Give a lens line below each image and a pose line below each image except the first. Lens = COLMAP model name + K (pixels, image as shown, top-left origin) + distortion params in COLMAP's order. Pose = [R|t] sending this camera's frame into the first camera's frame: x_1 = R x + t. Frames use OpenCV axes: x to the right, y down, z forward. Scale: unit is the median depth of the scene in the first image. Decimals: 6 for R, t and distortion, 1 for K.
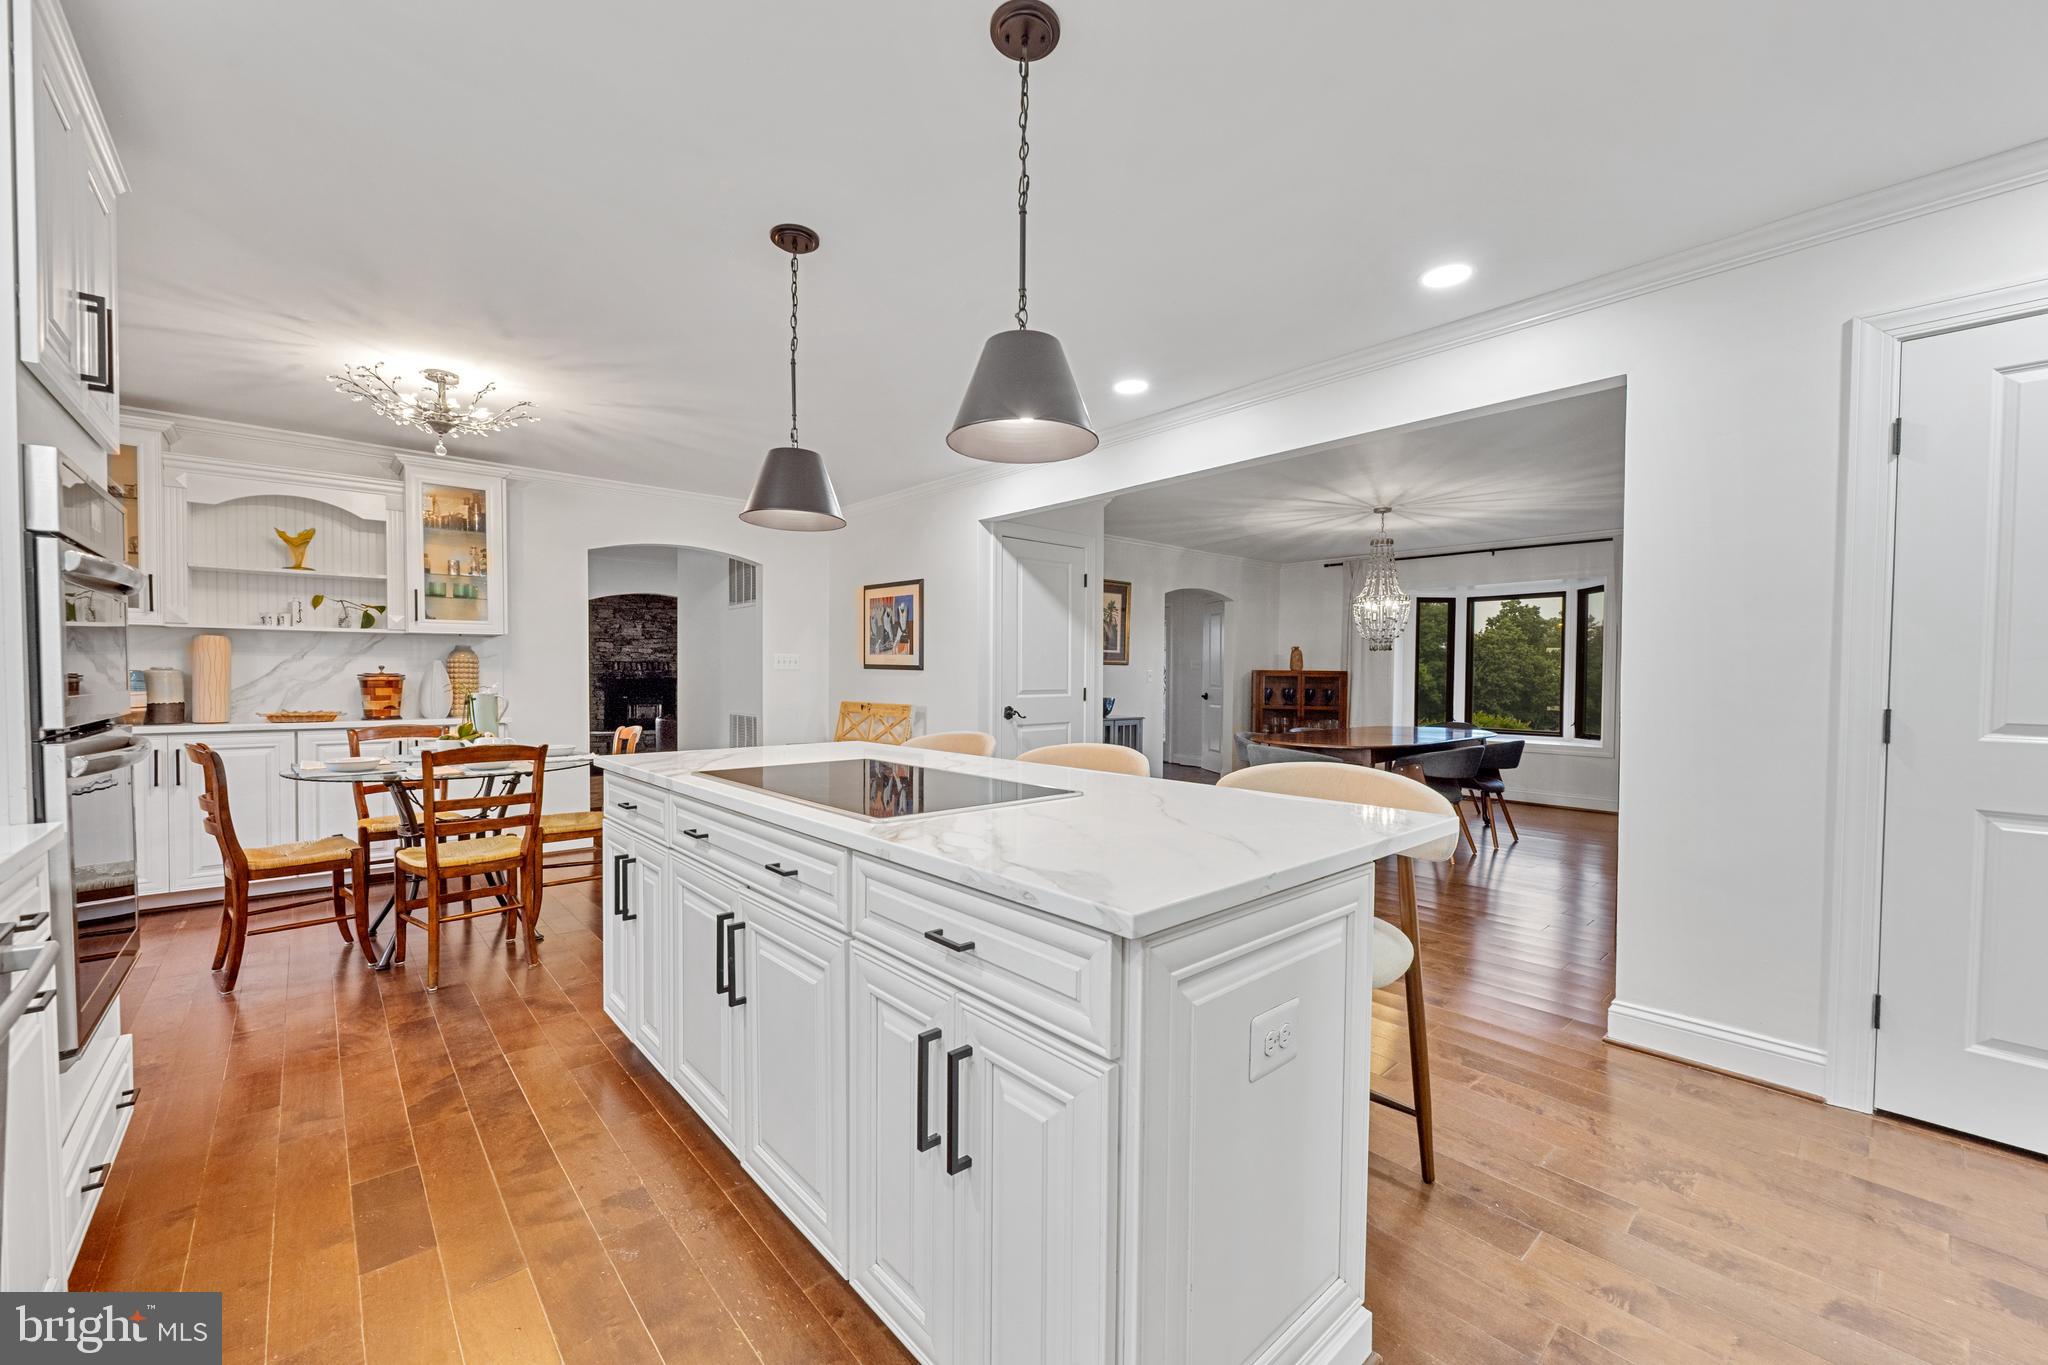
lens RADIAL K [[812.7, 0, 1018.4], [0, 812.7, 693.3], [0, 0, 1]] dist [-0.010102, 0.002183]
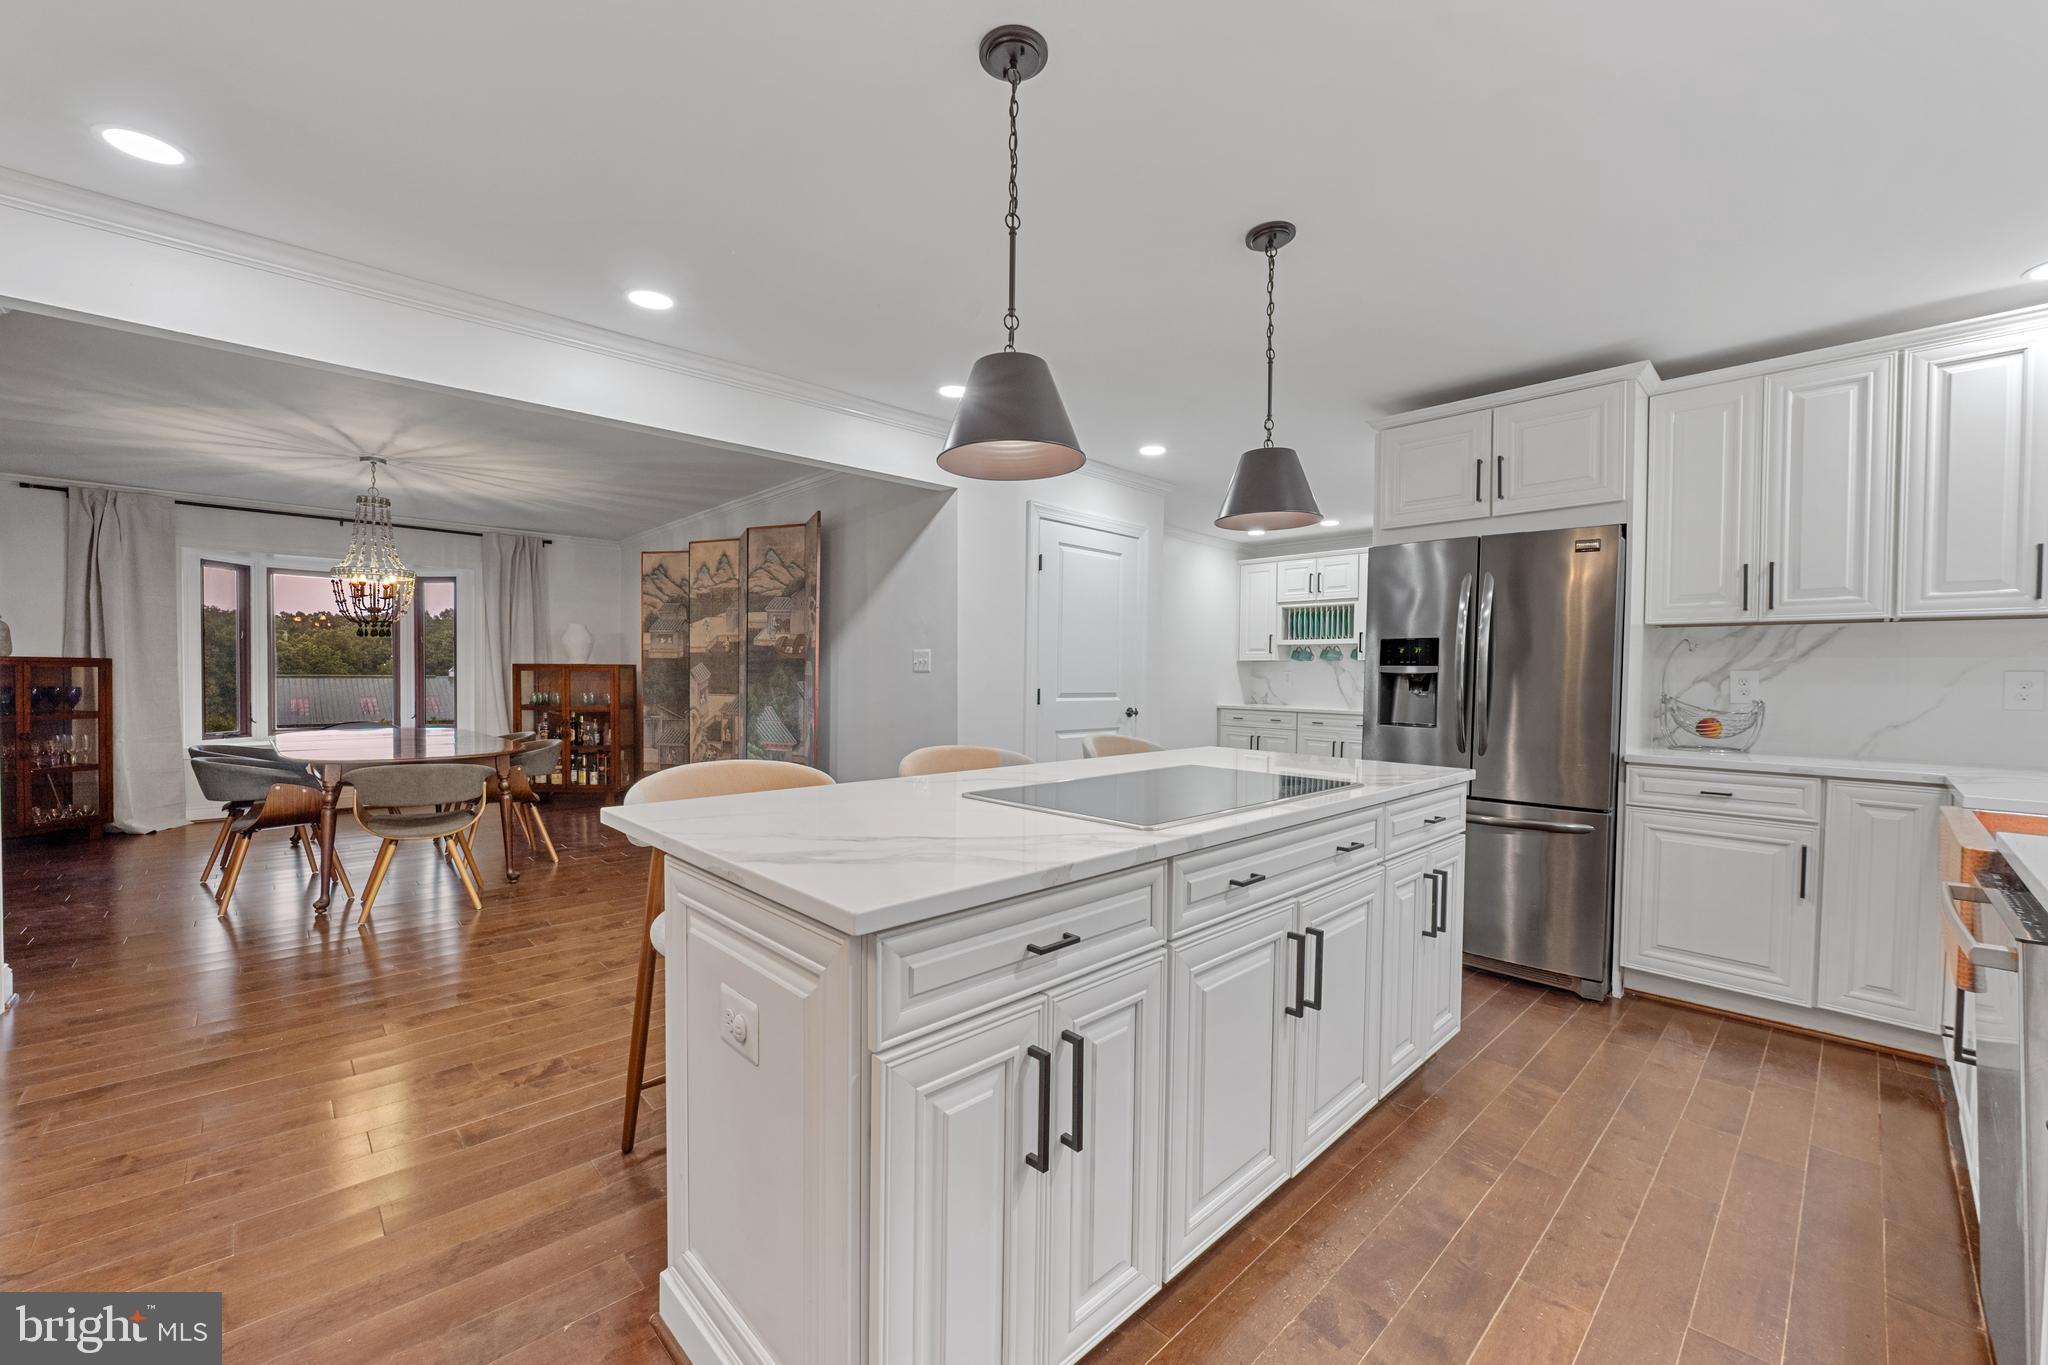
lens RADIAL K [[812.7, 0, 1023.8], [0, 812.7, 690.2], [0, 0, 1]] dist [-0.010102, 0.002183]
pose [[-0.042882, -0.029716, 0.998638, -0.538934], [0.014241, 0.999438, 0.030351, -0.020595], [-0.998979, 0.015523, -0.042435, 0.563026]]
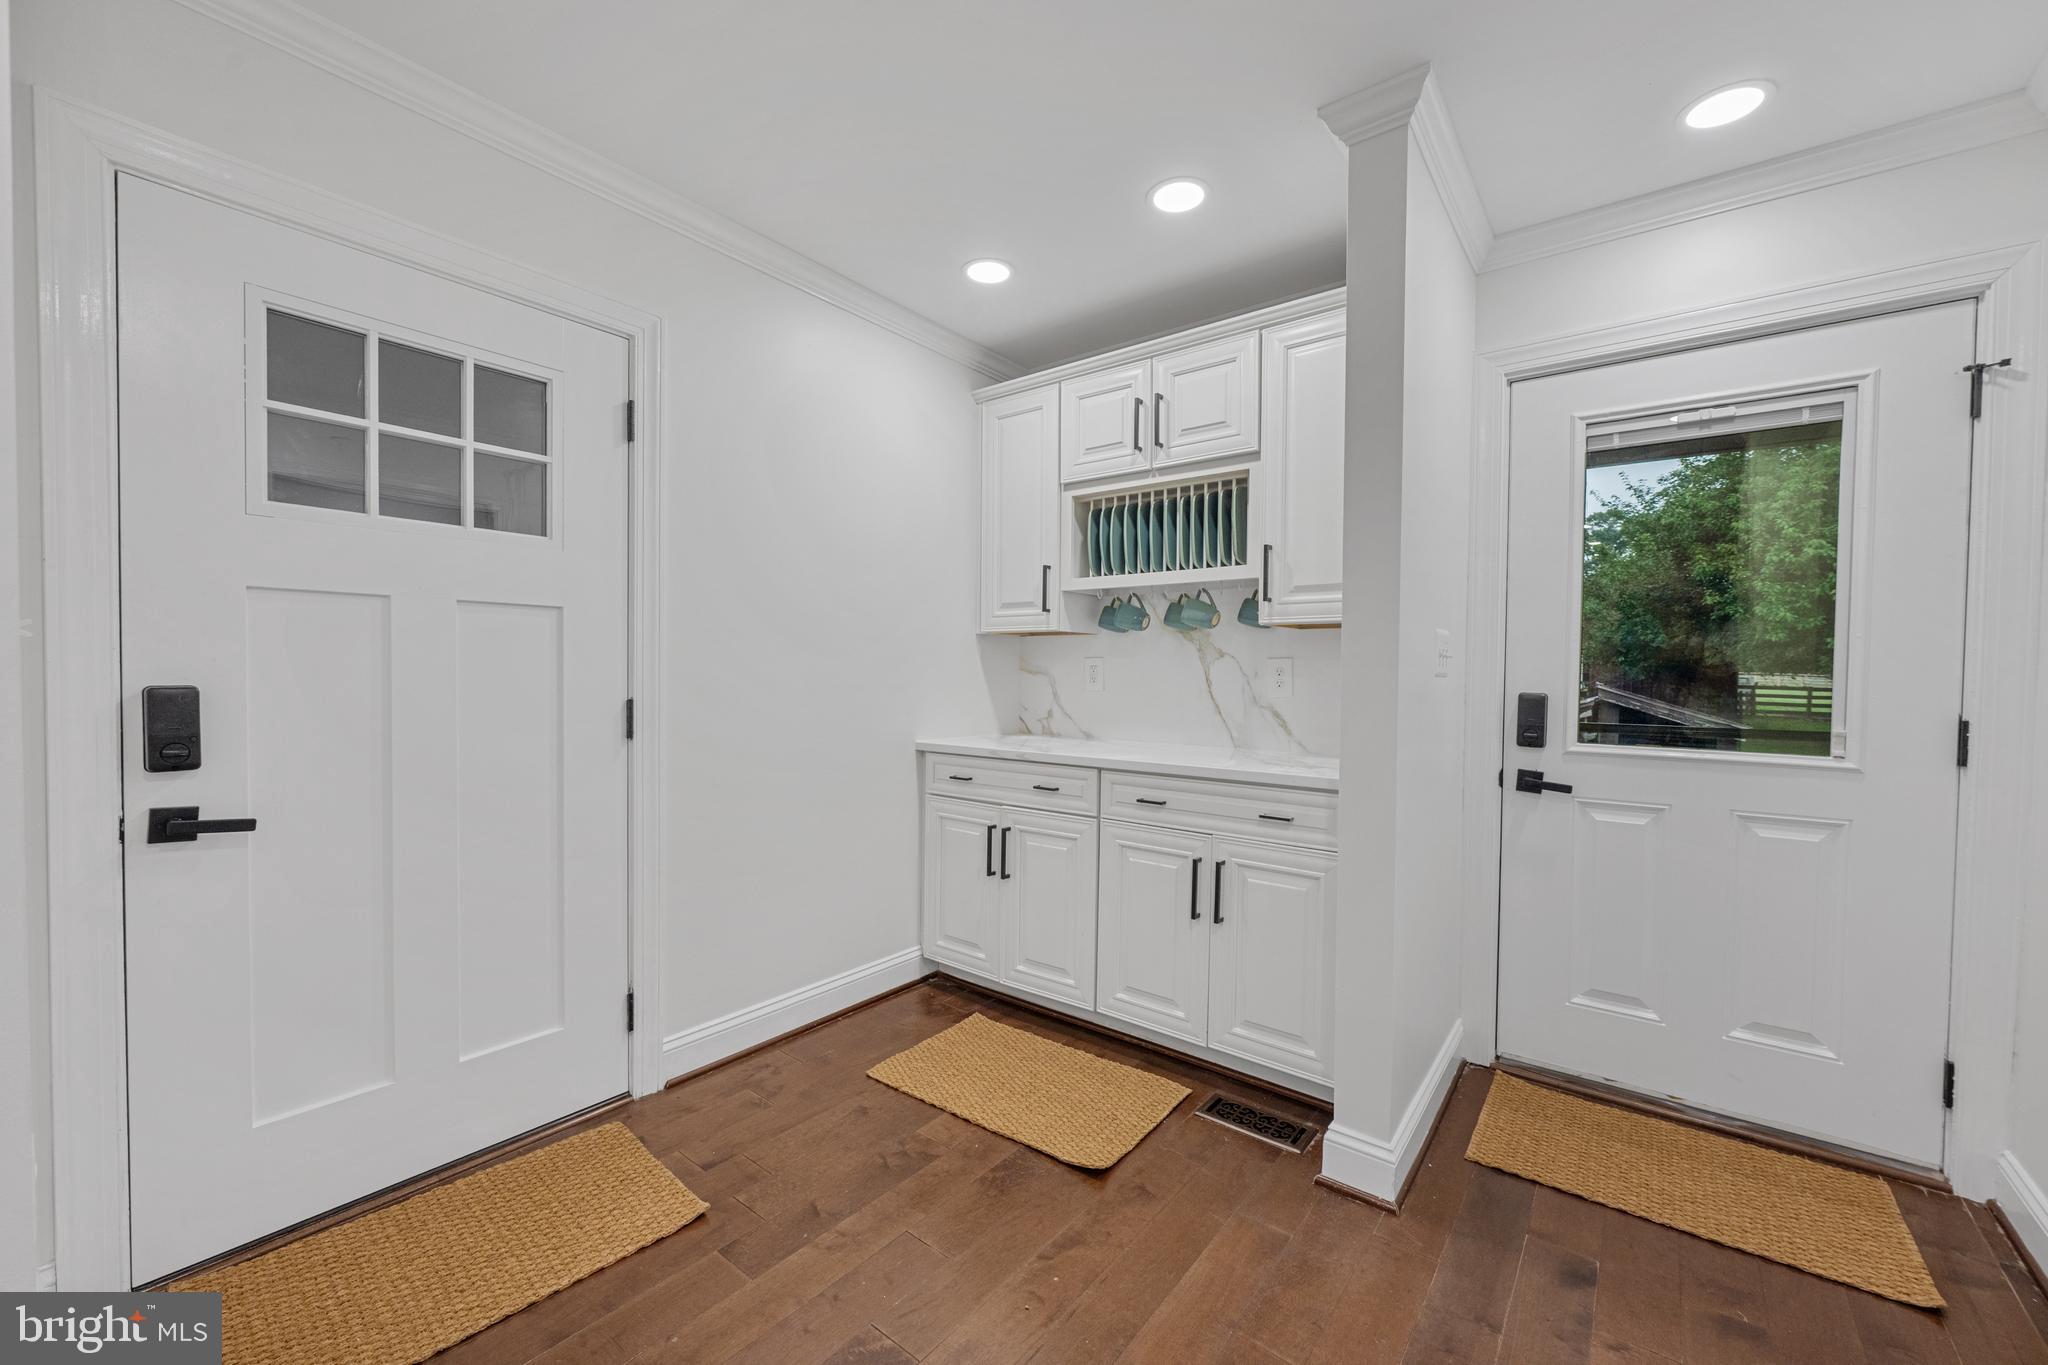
lens RADIAL K [[812.7, 0, 1020.9], [0, 812.7, 683.2], [0, 0, 1]] dist [-0.010102, 0.002183]
pose [[-0.175606, -0.024787, 0.984149, 0.504043], [0.015888, 0.999481, 0.028008, 0.002484], [-0.984332, 0.020555, -0.175121, 0.100270]]
